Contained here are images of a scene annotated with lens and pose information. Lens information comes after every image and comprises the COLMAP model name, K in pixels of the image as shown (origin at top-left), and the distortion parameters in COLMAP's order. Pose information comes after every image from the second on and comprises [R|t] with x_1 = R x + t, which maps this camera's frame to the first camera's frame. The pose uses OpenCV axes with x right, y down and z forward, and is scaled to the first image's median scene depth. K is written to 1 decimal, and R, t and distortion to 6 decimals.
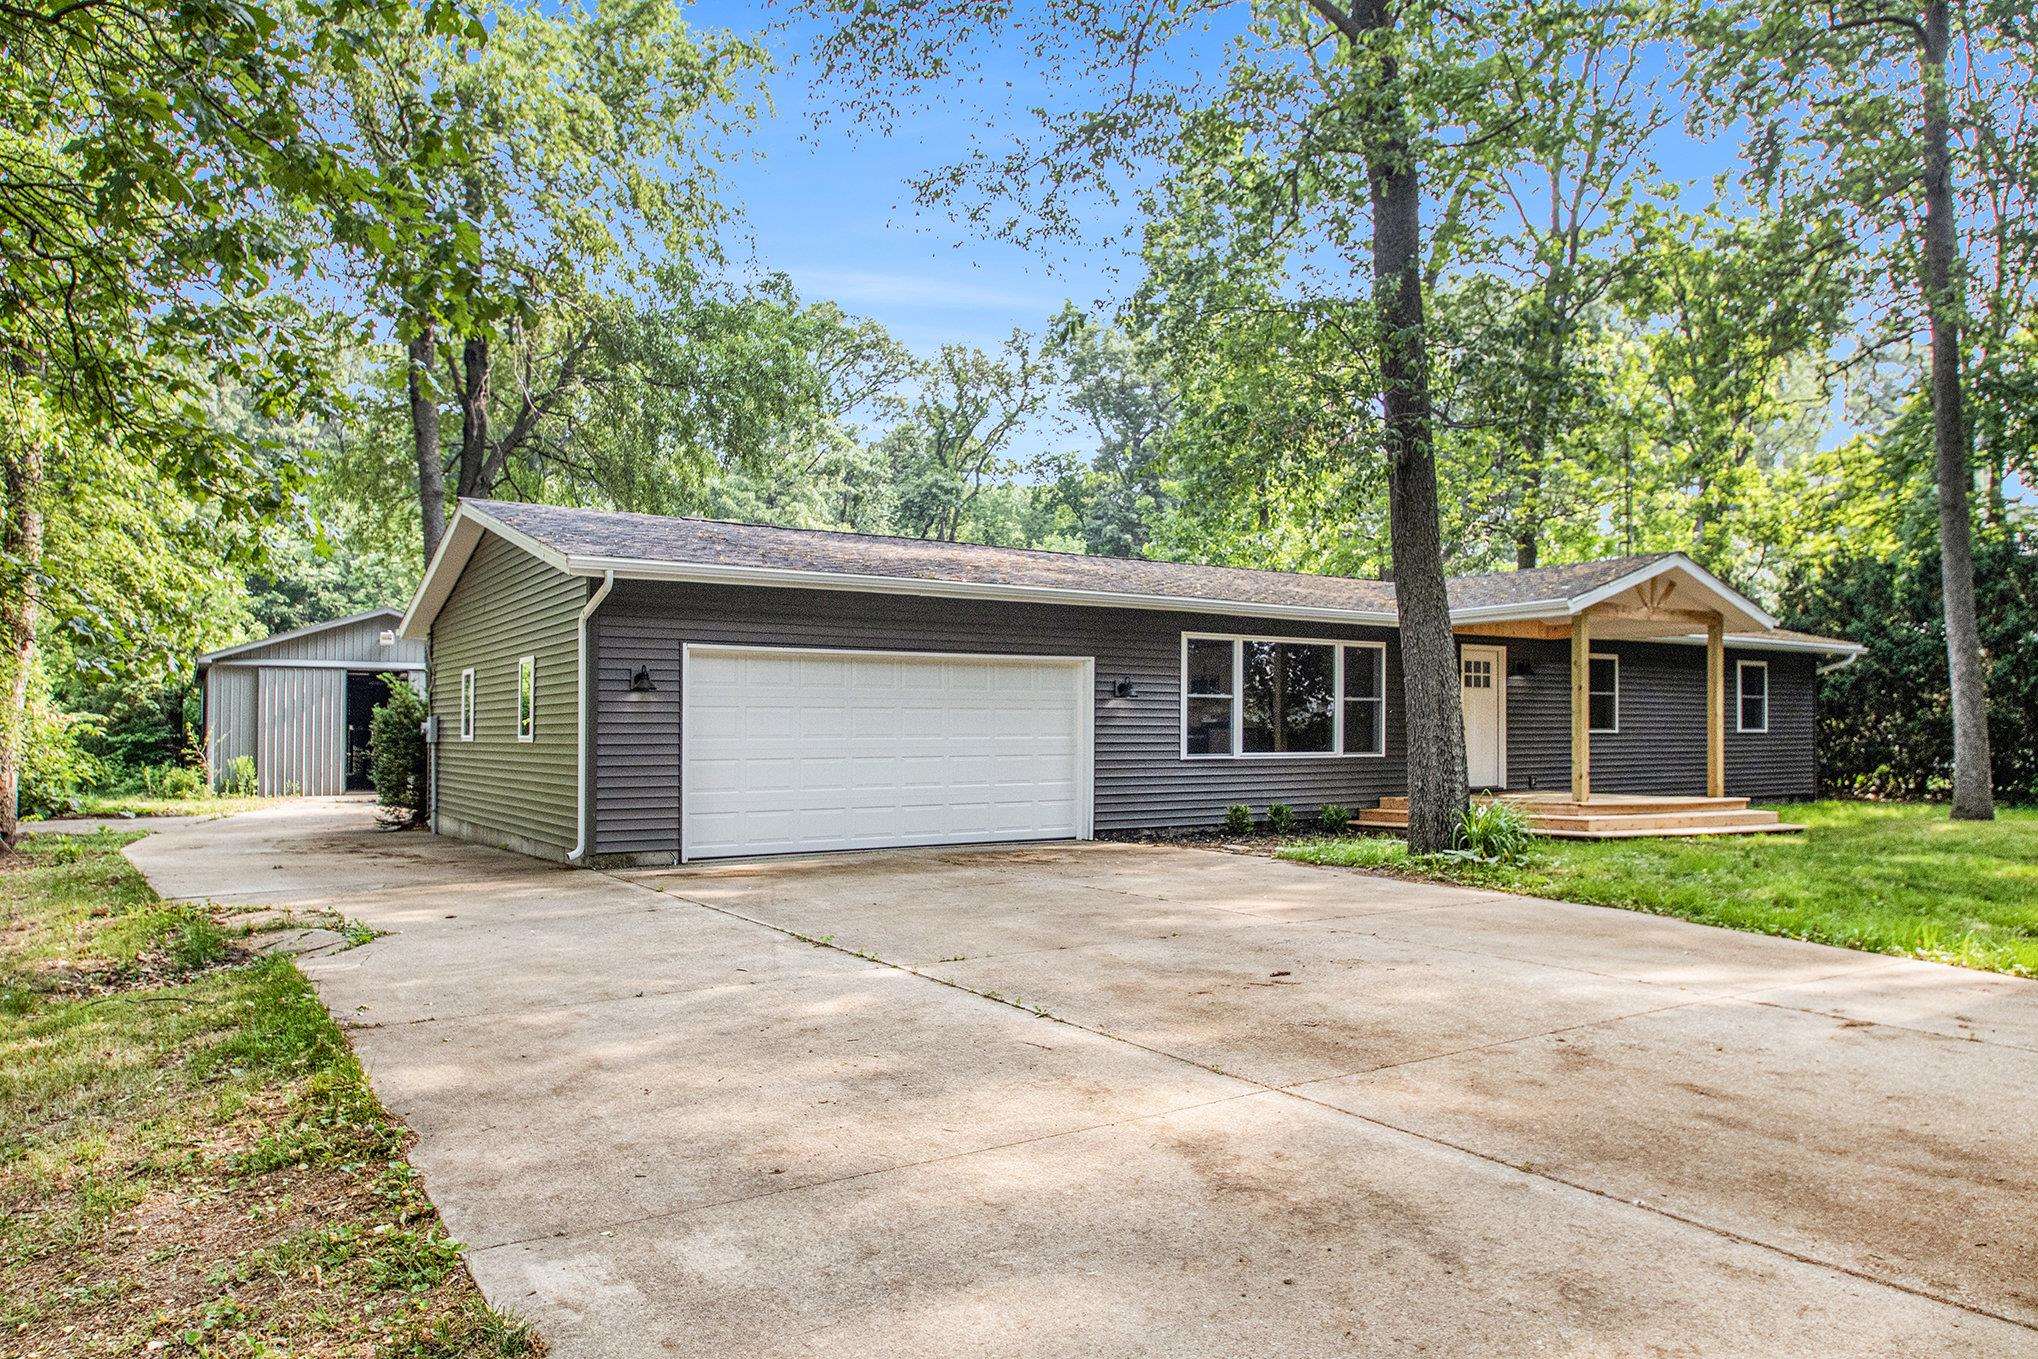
lens RADIAL K [[1293.0, 0, 1019.0], [0, 1293.0, 679.5], [0, 0, 1]] dist [0.000037, 0.000397]
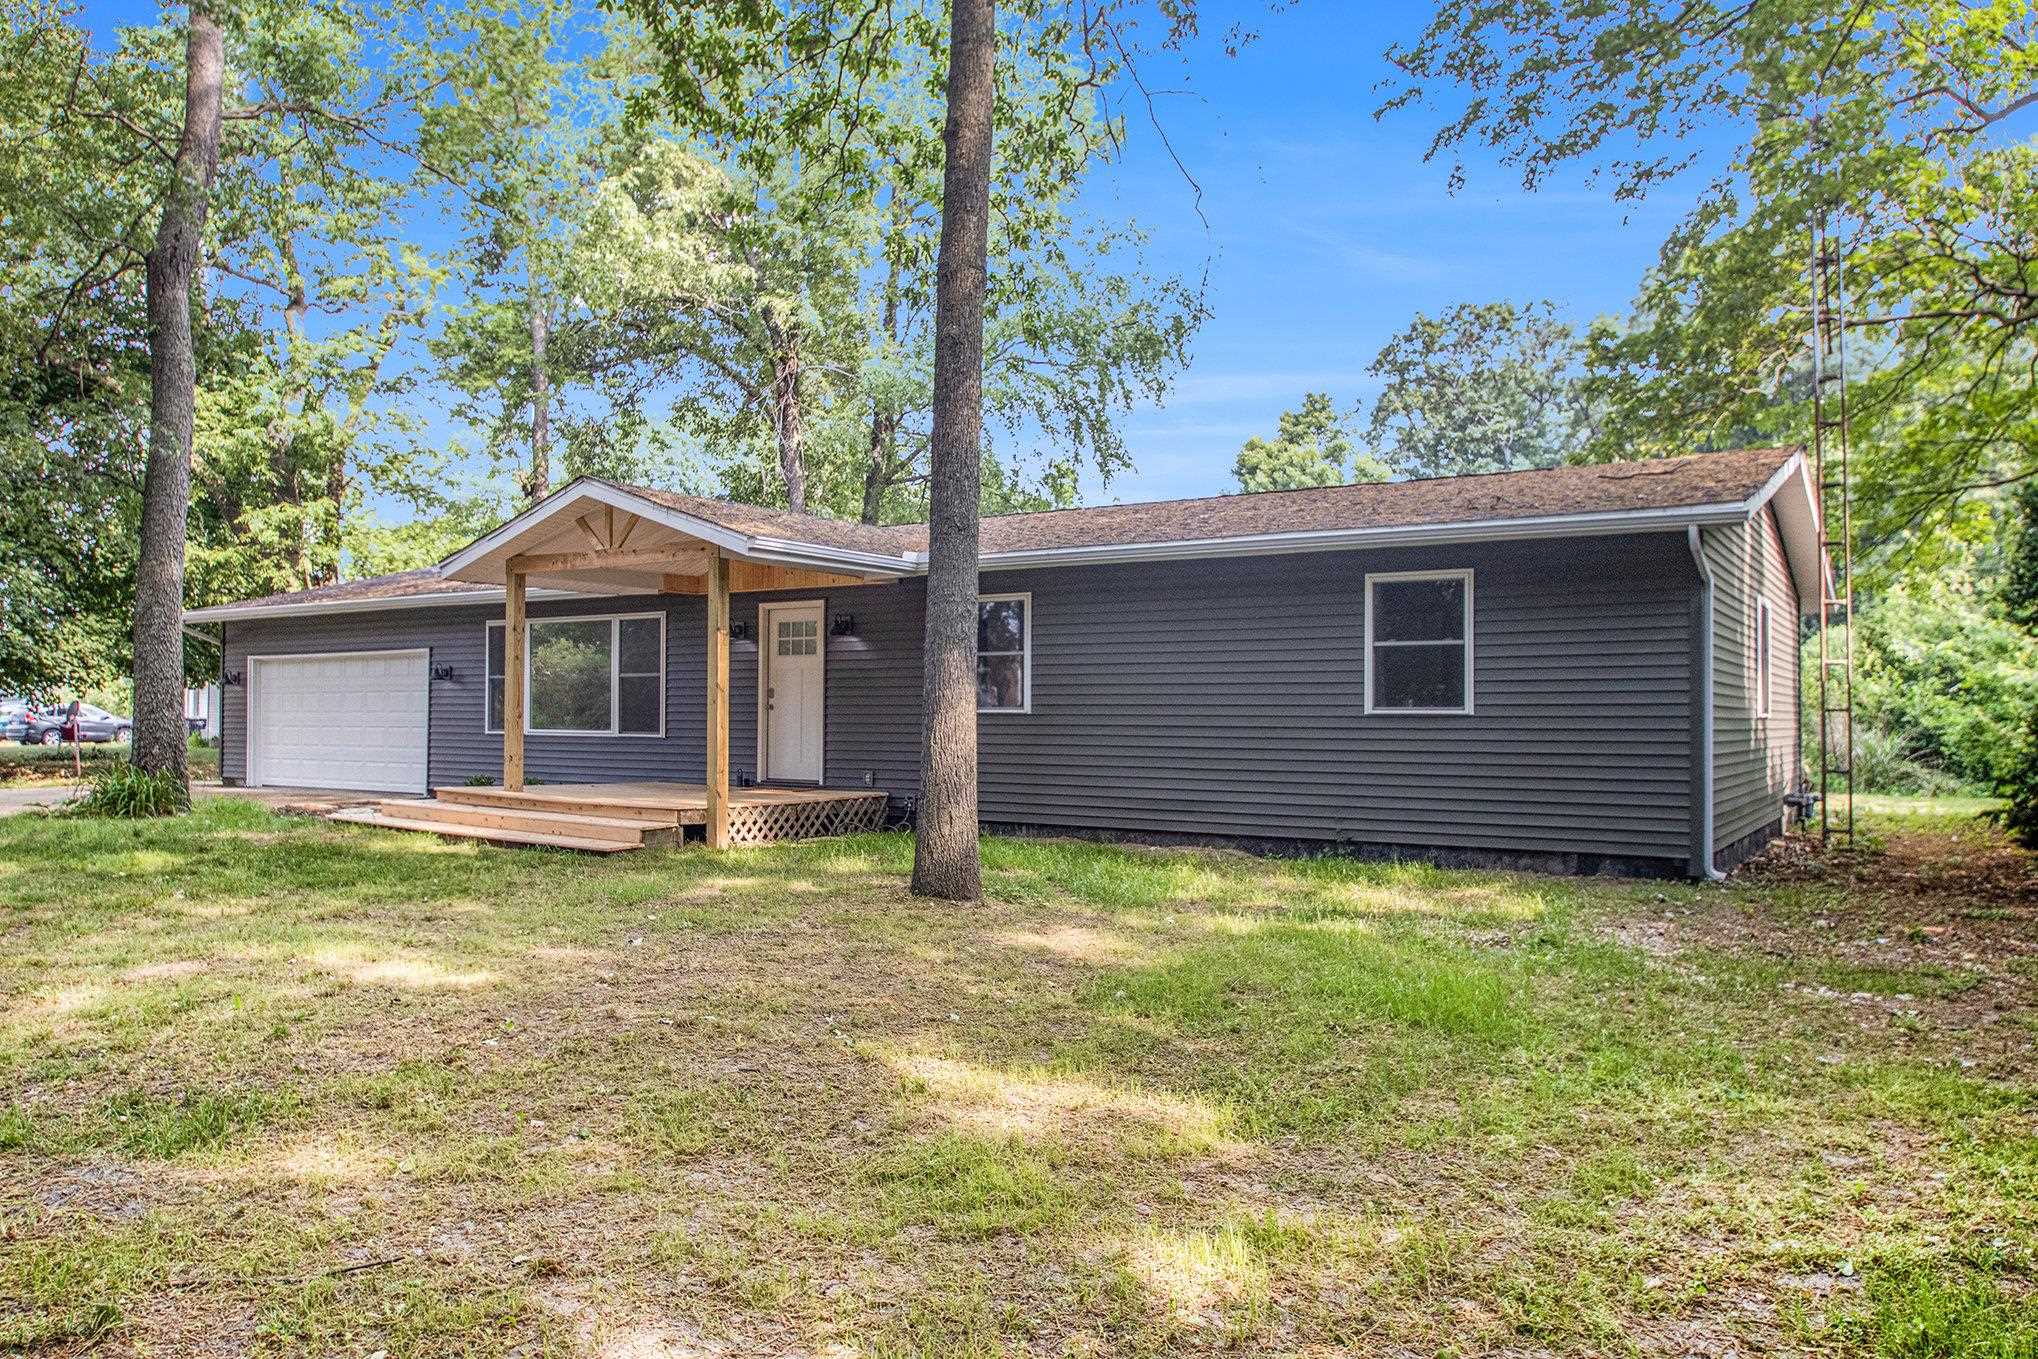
lens RADIAL K [[1490.1, 0, 1019.0], [0, 1490.1, 679.5], [0, 0, 1]] dist [-0.005698, -0.001160]
pose [[0.404280, -0.017811, -0.914462, 1.356426], [0.034247, 0.999404, -0.004325, 0.032407], [0.913994, -0.029569, 0.404649, 0.812196]]
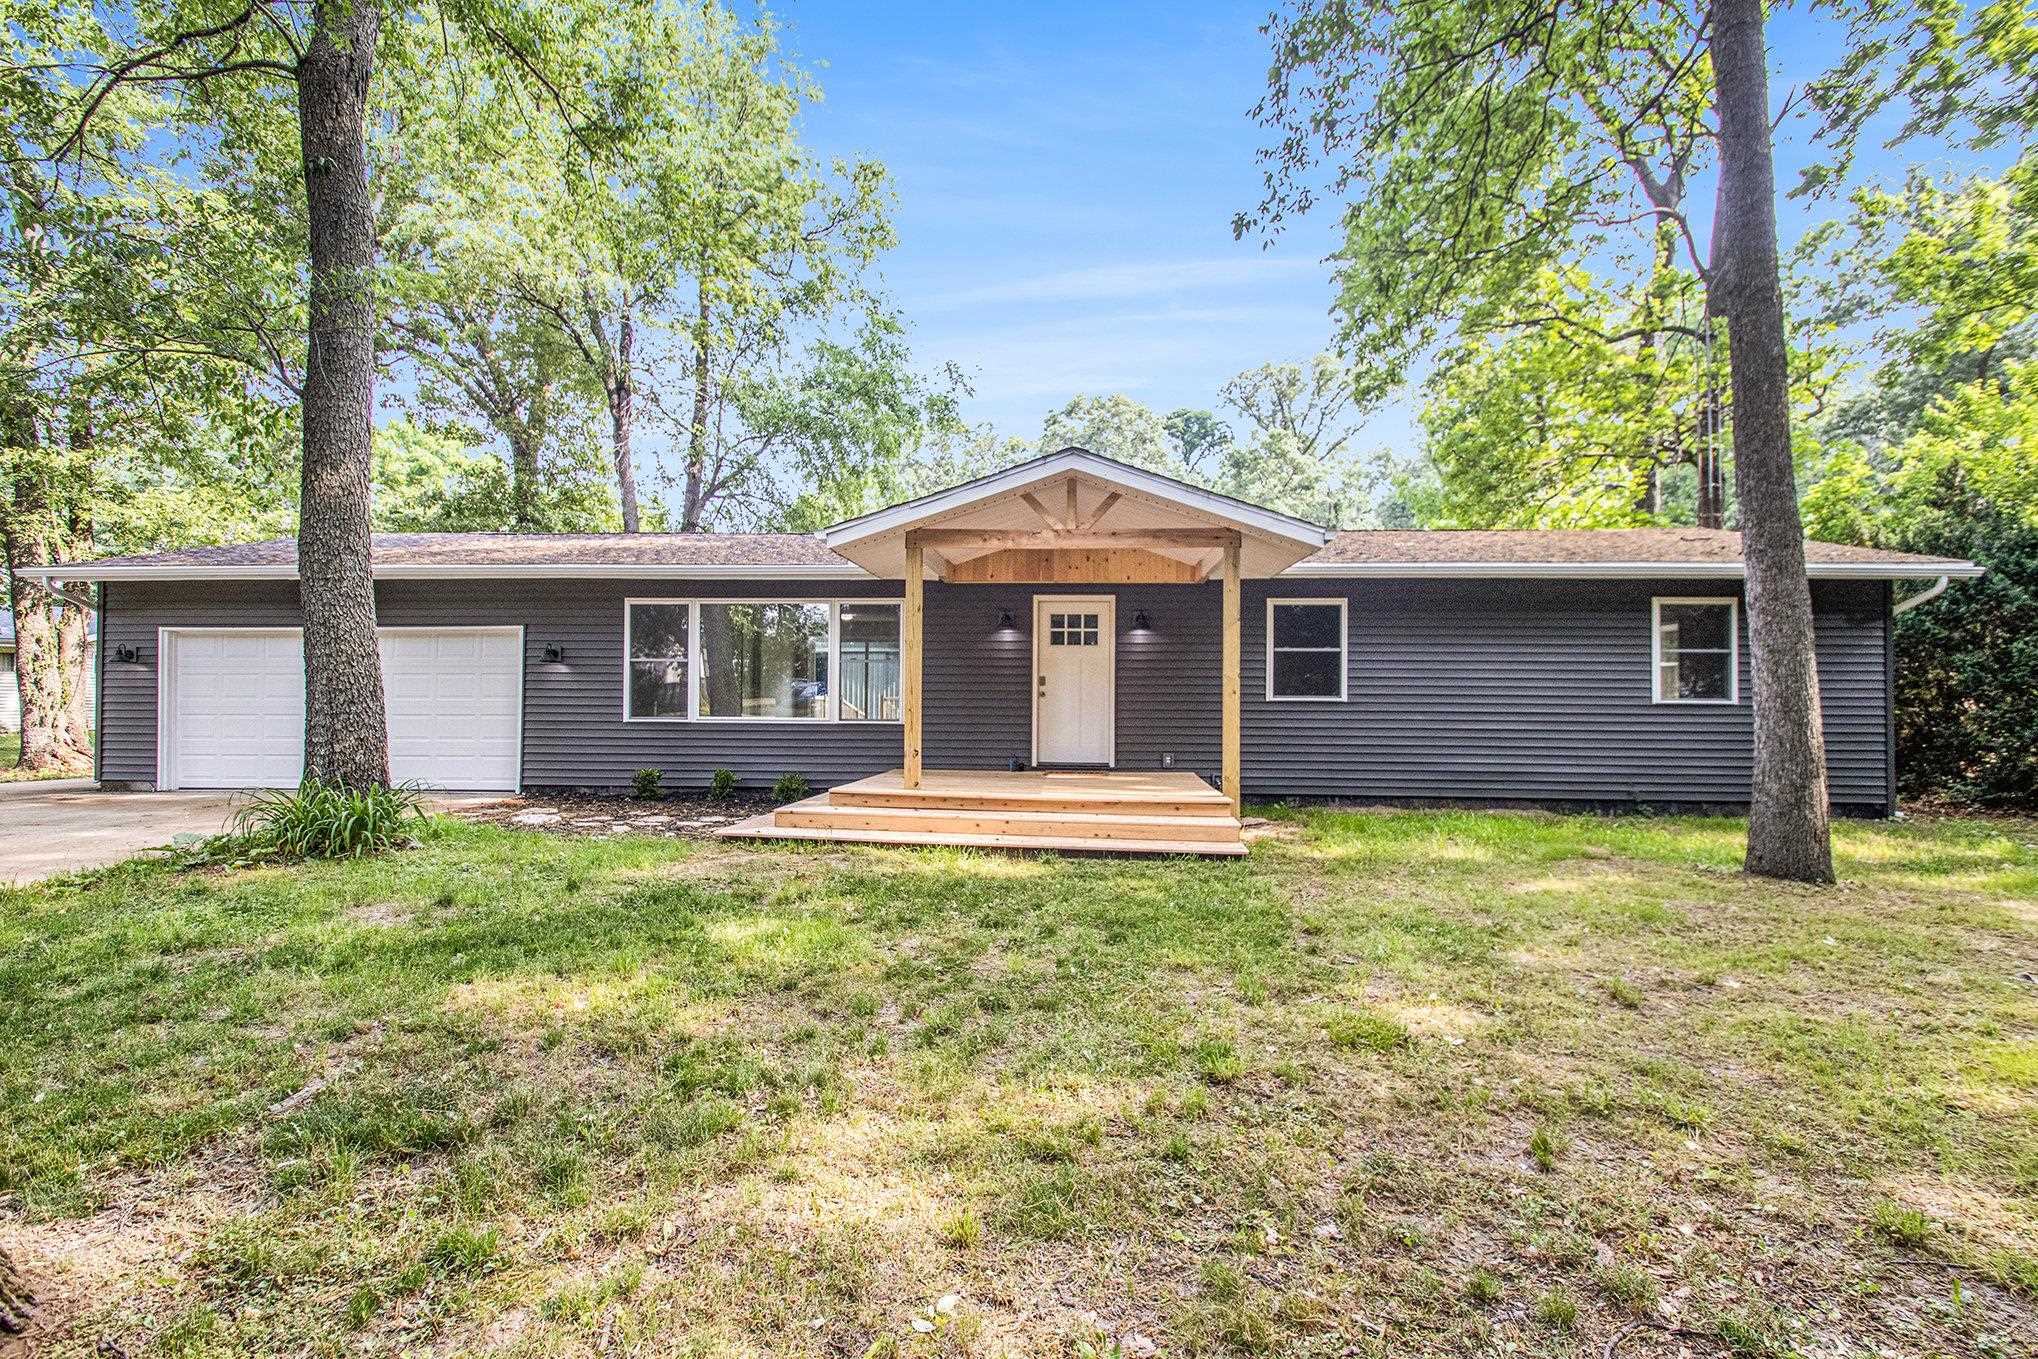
lens RADIAL K [[979.9, 0, 1023.4], [0, 979.9, 683.1], [0, 0, 1]] dist [-0.000319, -0.000214]
pose [[0.818876, -0.002347, -0.573966, 0.752665], [0.017908, 0.999609, 0.021461, 0.017679], [0.573692, -0.027852, 0.818598, 0.490379]]
